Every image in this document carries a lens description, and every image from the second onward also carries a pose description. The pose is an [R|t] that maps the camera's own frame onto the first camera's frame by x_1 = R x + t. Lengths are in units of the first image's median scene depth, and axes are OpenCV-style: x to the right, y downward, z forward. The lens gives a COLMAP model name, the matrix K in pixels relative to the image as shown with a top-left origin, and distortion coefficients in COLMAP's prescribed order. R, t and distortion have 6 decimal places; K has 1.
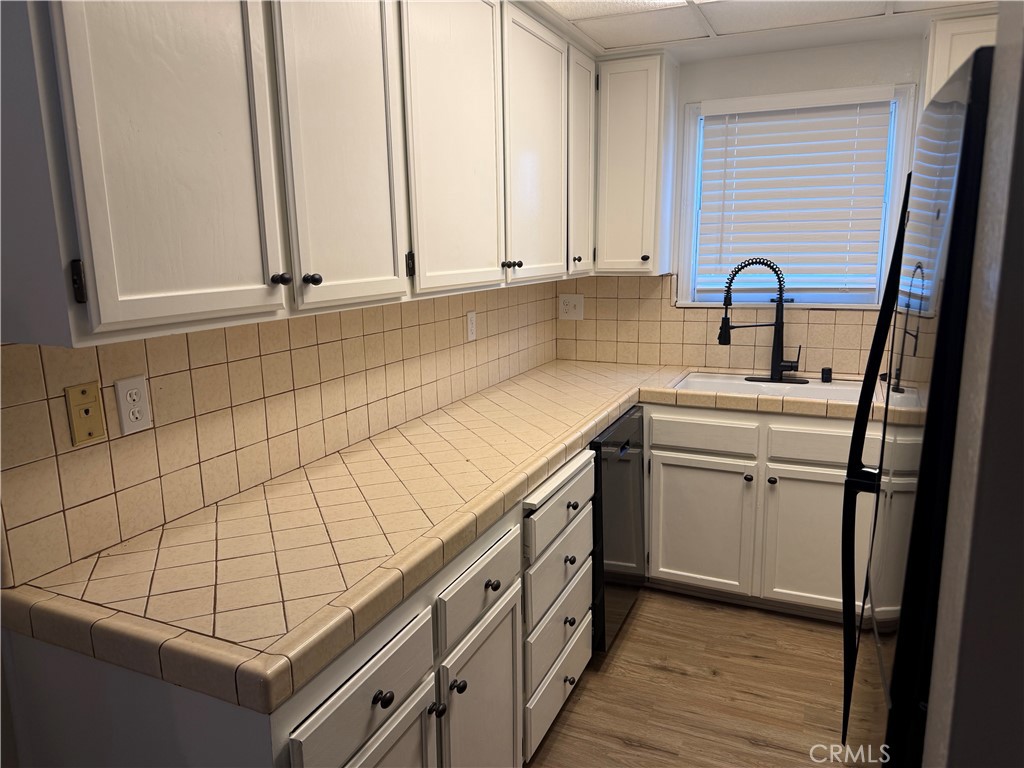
lens RADIAL K [[713.5, 0, 507.9], [0, 713.5, 389.9], [0, 0, 1]] dist [-0.018245, -0.011960]
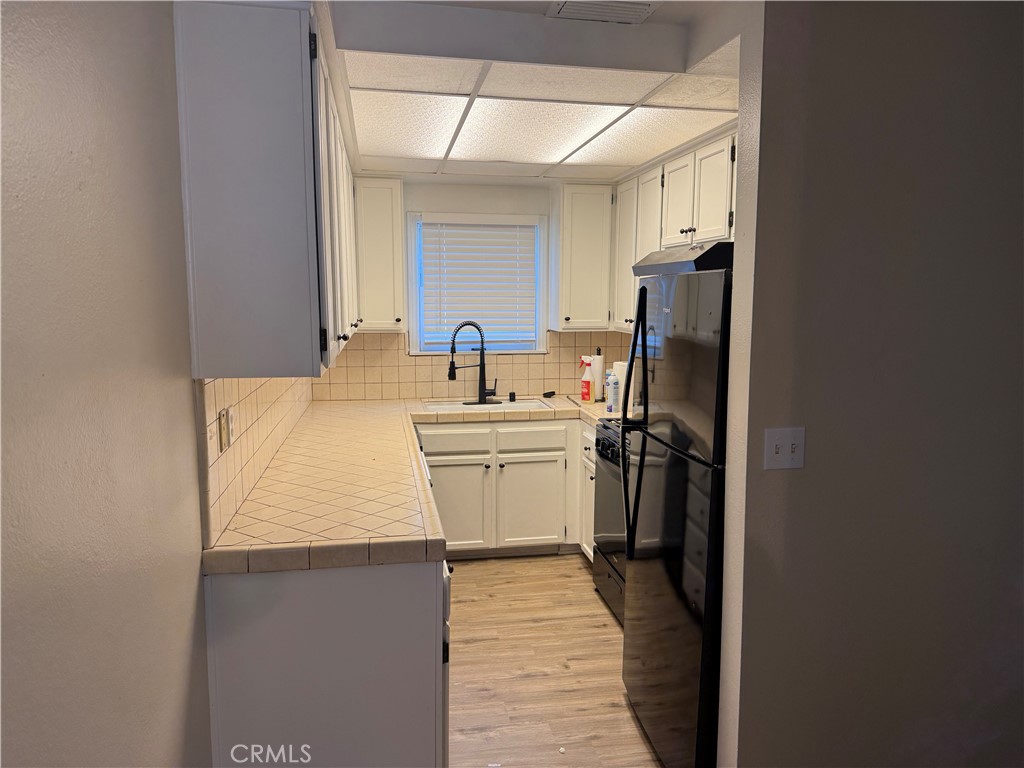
lens RADIAL K [[713.5, 0, 512.4], [0, 713.5, 383.4], [0, 0, 1]] dist [-0.018245, -0.011960]
pose [[0.807952, -0.043645, 0.587630, -0.449157], [0.096649, 0.993563, -0.059091, 0.040324], [-0.581268, 0.104537, 0.806969, -0.236874]]
